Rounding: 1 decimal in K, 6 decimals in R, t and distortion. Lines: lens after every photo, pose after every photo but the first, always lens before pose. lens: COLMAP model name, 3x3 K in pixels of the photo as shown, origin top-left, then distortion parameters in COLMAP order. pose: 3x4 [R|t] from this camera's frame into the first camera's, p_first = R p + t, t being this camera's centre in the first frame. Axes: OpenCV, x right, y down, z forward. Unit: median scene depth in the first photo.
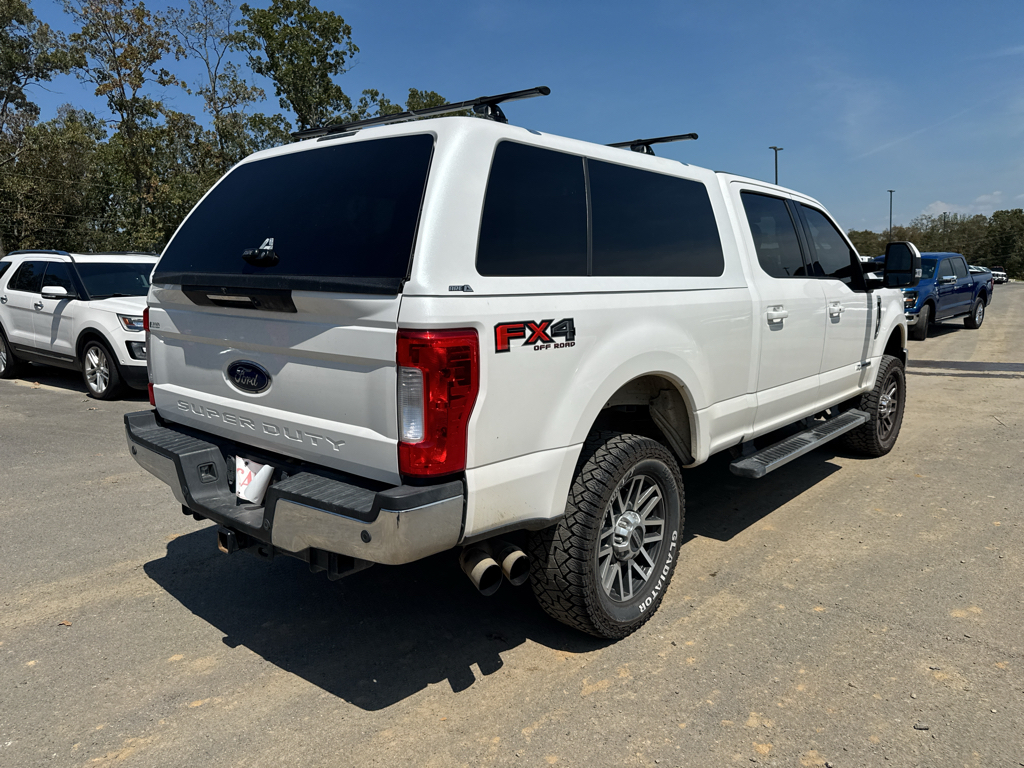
lens RADIAL K [[729.4, 0, 512.0], [0, 729.4, 384.0], [0, 0, 1]] dist [0.082515, -0.094141]
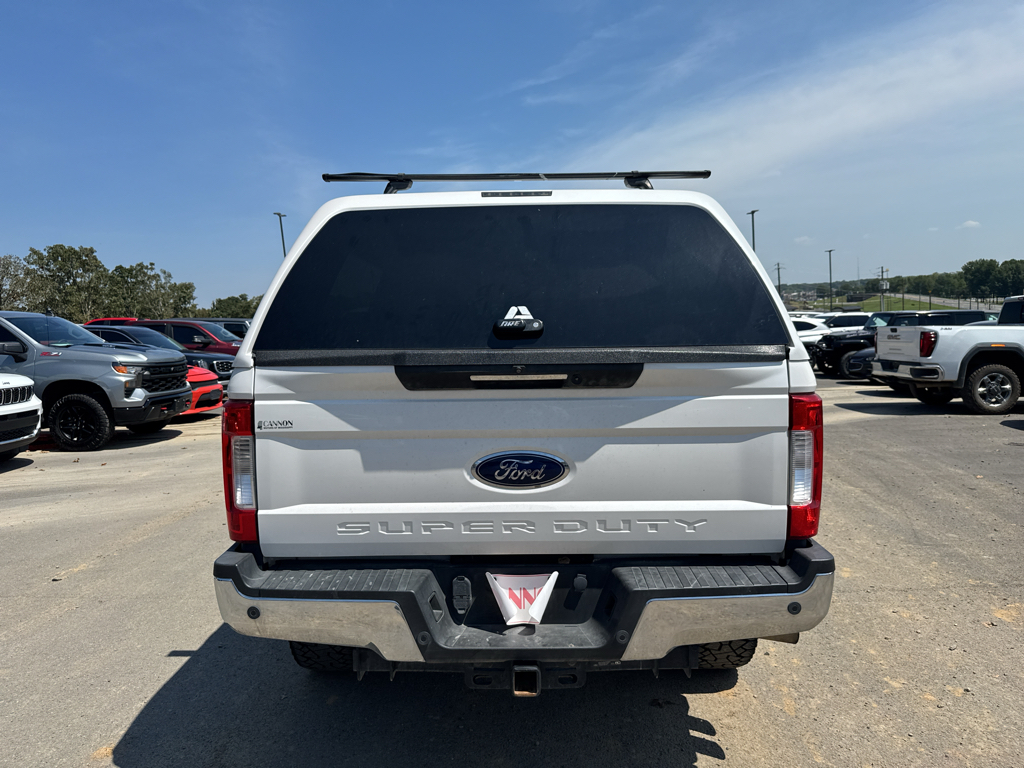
lens RADIAL K [[729.4, 0, 512.0], [0, 729.4, 384.0], [0, 0, 1]] dist [0.082515, -0.094141]
pose [[0.762907, -0.065343, 0.643198, -0.902261], [0.116617, 0.992469, -0.037495, -0.077742], [-0.635904, 0.103613, 0.764781, 0.369425]]
